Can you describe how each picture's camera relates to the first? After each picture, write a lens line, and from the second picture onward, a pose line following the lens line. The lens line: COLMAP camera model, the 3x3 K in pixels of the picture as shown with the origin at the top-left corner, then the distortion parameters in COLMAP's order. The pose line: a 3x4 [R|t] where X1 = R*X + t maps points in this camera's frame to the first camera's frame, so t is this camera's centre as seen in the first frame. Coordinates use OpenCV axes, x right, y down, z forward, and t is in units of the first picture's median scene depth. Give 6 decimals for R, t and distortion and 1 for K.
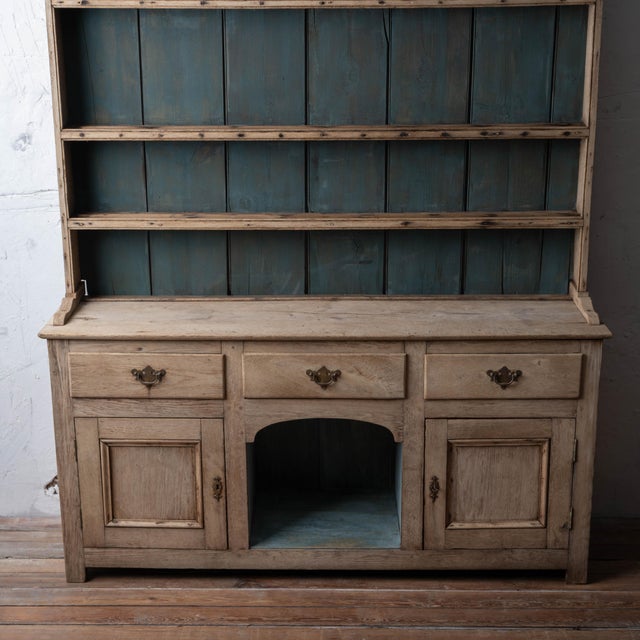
lens RADIAL K [[1220.7, 0, 320.0], [0, 1220.7, 320.0], [0, 0, 1]] dist [-0.003131, 0.085519]
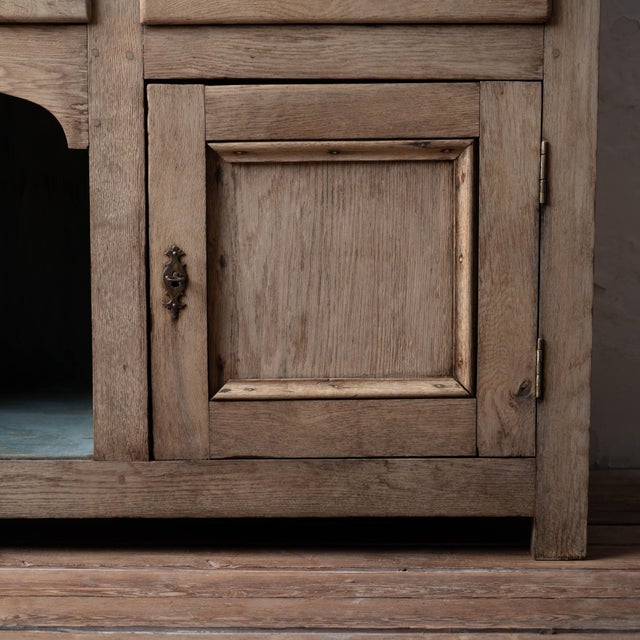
lens RADIAL K [[1898.6, 0, 321.9], [0, 1898.6, 309.0], [0, 0, 1]] dist [0.020818, 0.087492]
pose [[0.999754, 0.007651, 0.020806, 0.127502], [-0.004458, 0.988764, -0.149420, 0.235119], [-0.021716, 0.149290, 0.988555, 0.422491]]
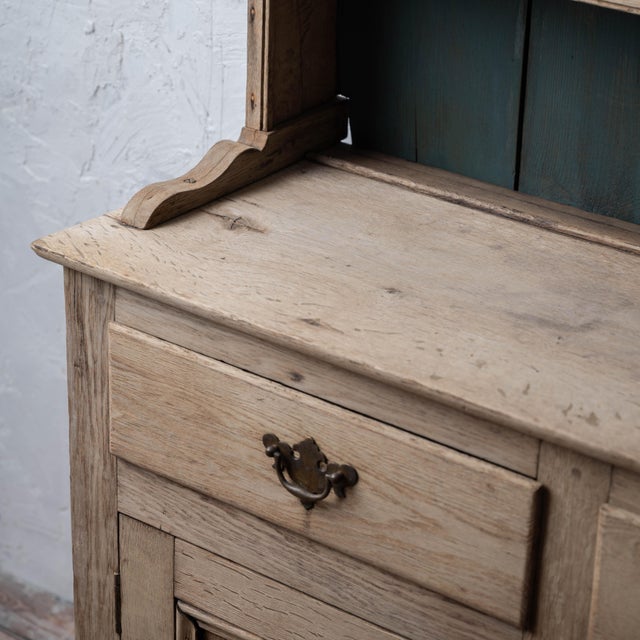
lens RADIAL K [[1898.6, 0, 321.9], [0, 1898.6, 309.0], [0, 0, 1]] dist [0.020818, 0.087492]
pose [[0.820506, 0.272164, -0.502690, 0.081481], [-0.207144, 0.961177, 0.182290, -0.074906], [0.532787, -0.045441, 0.845028, 0.599553]]
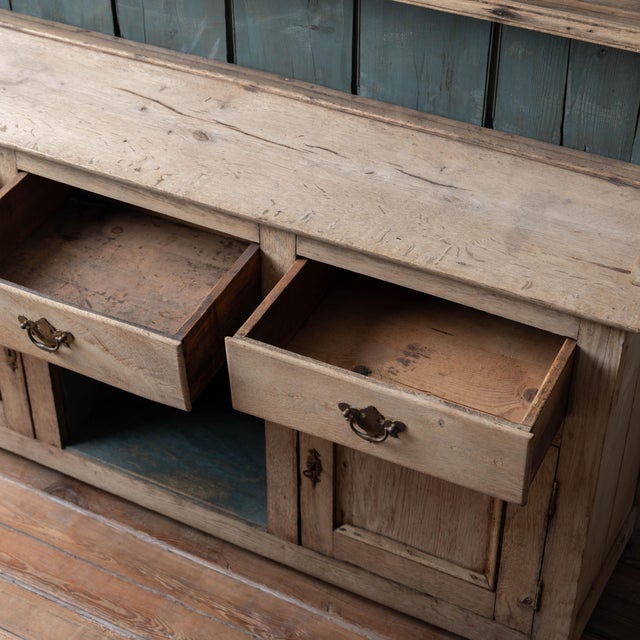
lens RADIAL K [[1275.2, 0, 320.0], [0, 1275.2, 320.0], [0, 0, 1]] dist [0.003087, 0.022759]
pose [[0.890883, 0.283796, -0.354664, 0.288458], [-0.148554, 0.919898, 0.362933, -0.141507], [0.429254, -0.270644, 0.861680, 0.512255]]
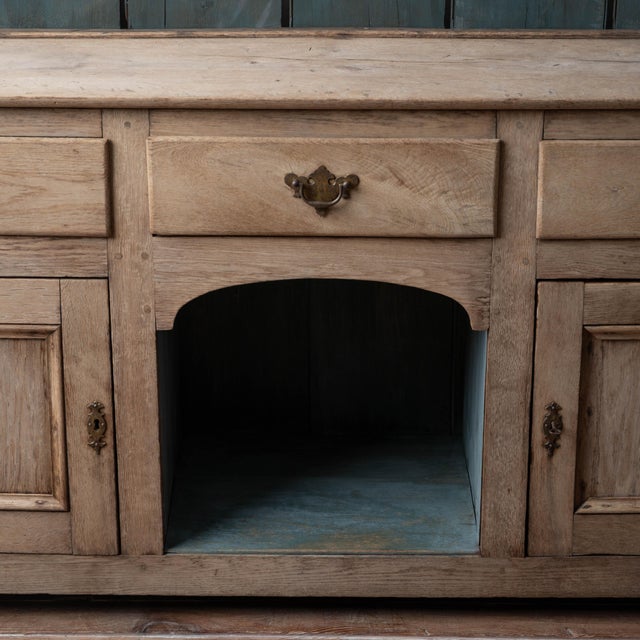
lens RADIAL K [[1898.6, 0, 321.9], [0, 1898.6, 309.0], [0, 0, 1]] dist [0.020818, 0.087492]
pose [[0.999924, 0.004029, 0.011654, -0.005185], [-0.004732, 0.998132, 0.060907, 0.046916], [-0.011387, -0.060958, 0.998075, 0.266212]]
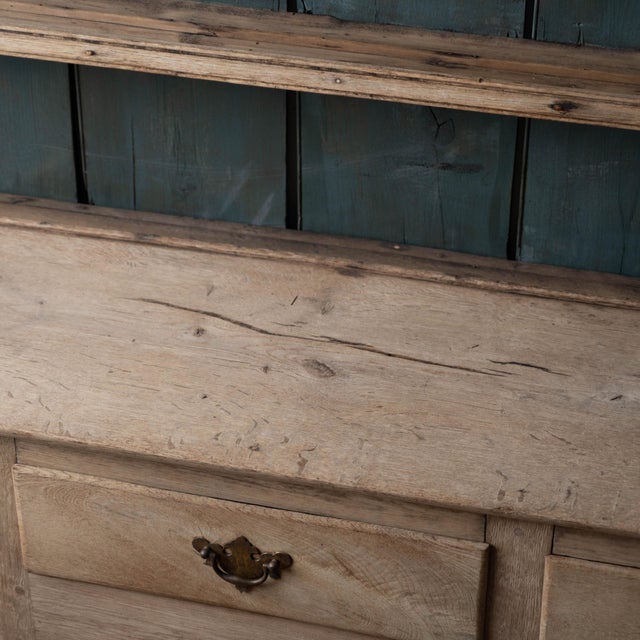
lens RADIAL K [[1898.6, 0, 321.9], [0, 1898.6, 309.0], [0, 0, 1]] dist [0.020818, 0.087492]
pose [[0.973902, 0.135938, -0.181755, 0.107156], [-0.079486, 0.954363, 0.287876, -0.168167], [0.212594, -0.265916, 0.940262, 0.518087]]
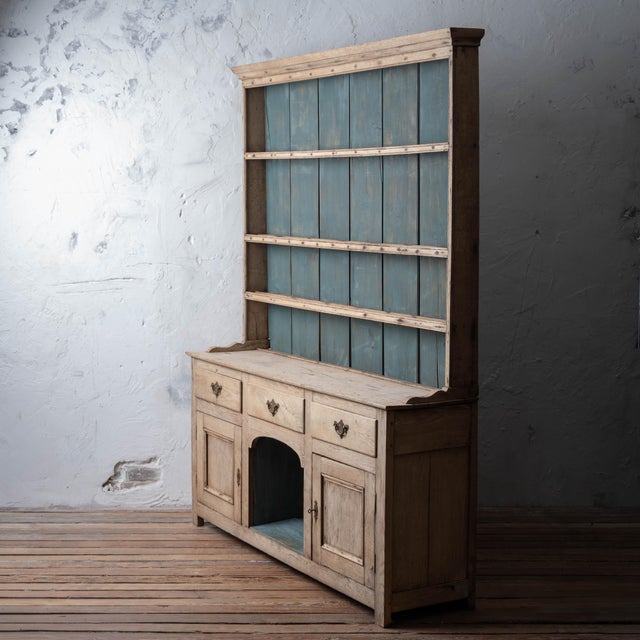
lens RADIAL K [[1220.7, 0, 320.0], [0, 1220.7, 320.0], [0, 0, 1]] dist [-0.003131, 0.085519]
pose [[0.536506, 0.099768, -0.837978, 1.174099], [-0.267676, 0.961830, -0.056863, 0.015132], [0.800319, 0.254814, 0.542733, 0.246403]]
